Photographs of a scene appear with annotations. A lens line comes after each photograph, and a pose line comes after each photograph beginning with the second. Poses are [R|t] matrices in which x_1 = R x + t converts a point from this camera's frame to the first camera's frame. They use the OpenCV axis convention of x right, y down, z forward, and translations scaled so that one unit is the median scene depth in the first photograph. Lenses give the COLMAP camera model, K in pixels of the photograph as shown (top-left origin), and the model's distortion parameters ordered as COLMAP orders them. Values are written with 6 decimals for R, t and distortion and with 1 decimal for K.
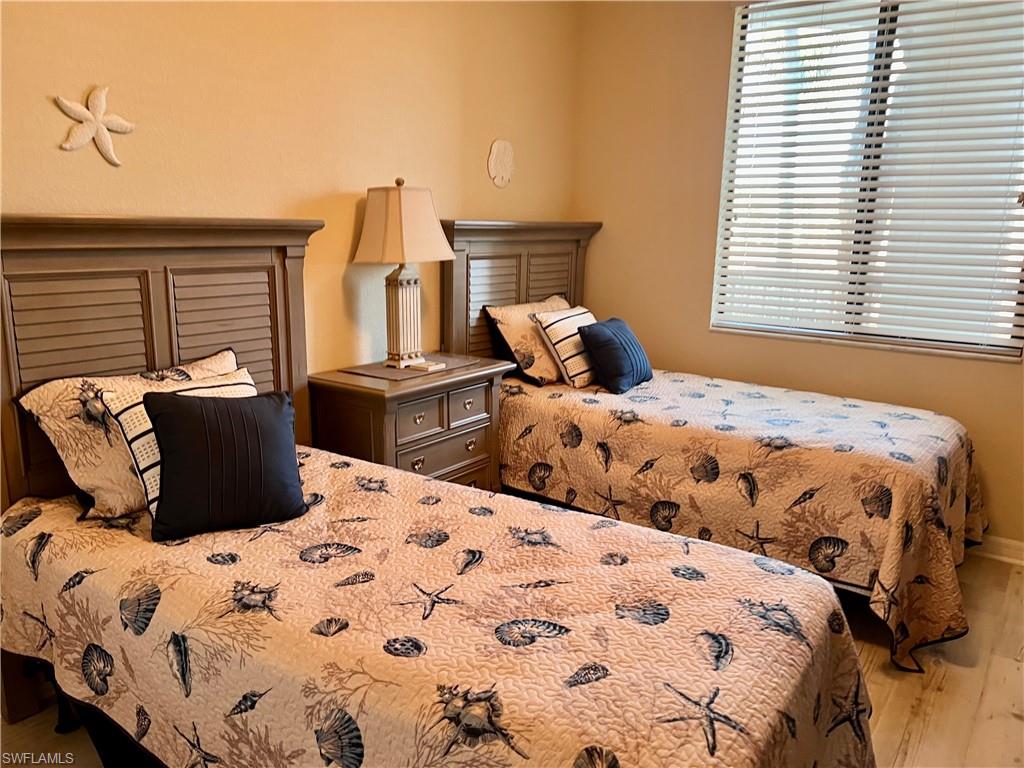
lens RADIAL K [[793.7, 0, 501.0], [0, 793.7, 382.2], [0, 0, 1]] dist [0.003221, -0.000811]
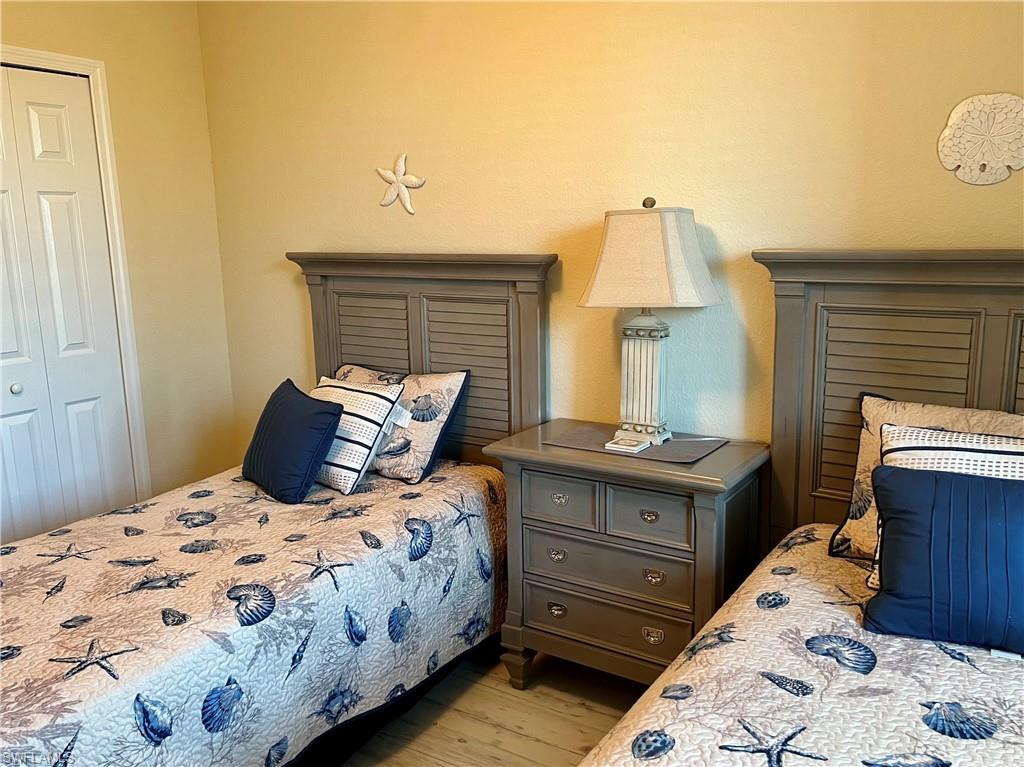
lens RADIAL K [[793.7, 0, 501.0], [0, 793.7, 381.7], [0, 0, 1]] dist [0.003221, -0.000811]
pose [[0.057374, 0.174186, -0.983040, 0.869107], [-0.173449, 0.971427, 0.162005, -0.249864], [0.983170, 0.161212, 0.085947, 1.112684]]
